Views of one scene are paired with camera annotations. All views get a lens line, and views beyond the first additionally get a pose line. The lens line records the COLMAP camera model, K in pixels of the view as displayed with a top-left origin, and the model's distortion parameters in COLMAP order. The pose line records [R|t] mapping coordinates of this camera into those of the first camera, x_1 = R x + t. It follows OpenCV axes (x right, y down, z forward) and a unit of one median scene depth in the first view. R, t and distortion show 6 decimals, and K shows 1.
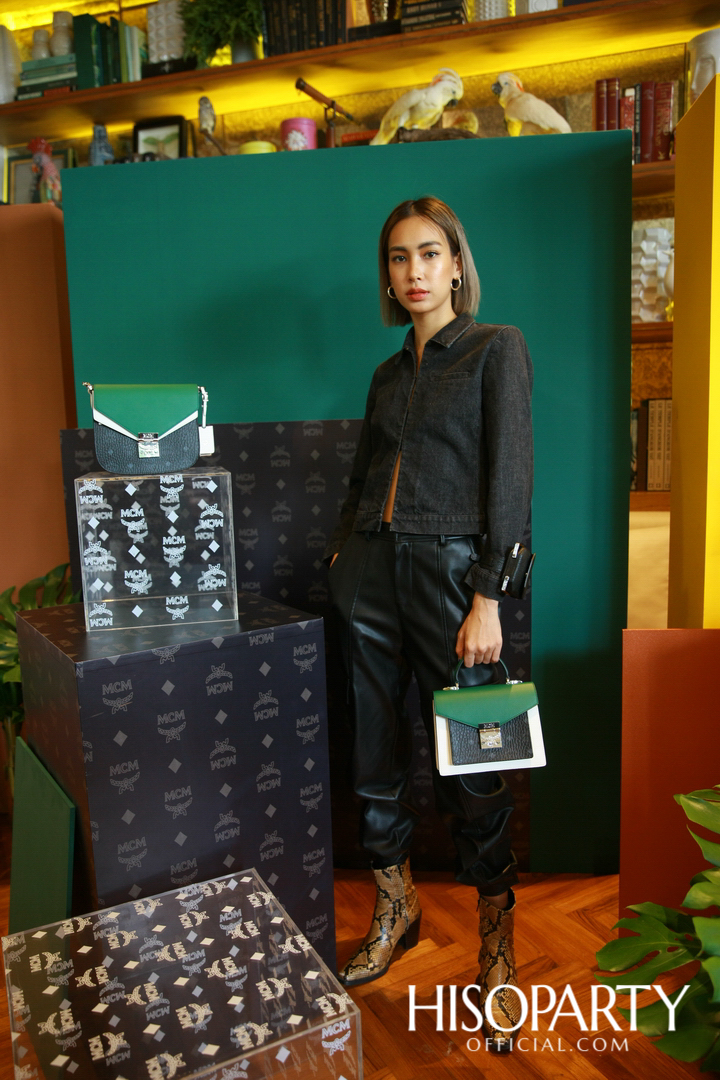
lens RADIAL K [[801.7, 0, 360.0], [0, 801.7, 540.0], [0, 0, 1]] dist [-0.097859, 0.093511]
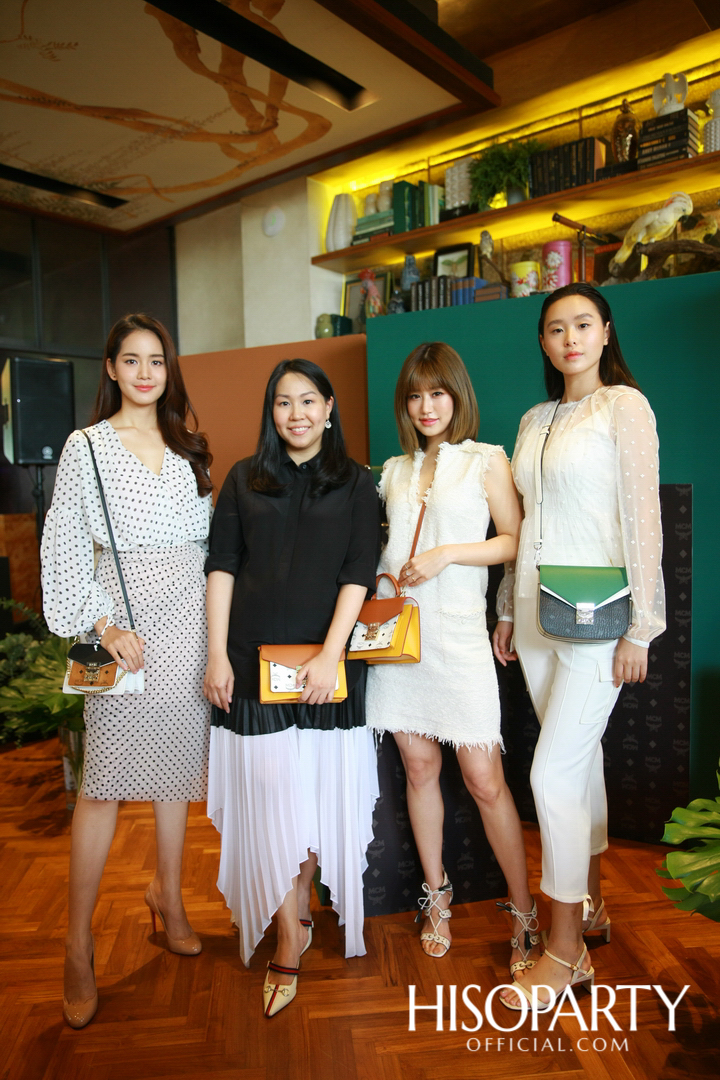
lens RADIAL K [[801.7, 0, 360.0], [0, 801.7, 540.0], [0, 0, 1]] dist [-0.097859, 0.093511]
pose [[0.919639, 0.035030, -0.391200, 0.140547], [-0.056838, 0.997400, -0.044305, 0.014560], [0.388631, 0.062979, 0.919239, -0.250024]]
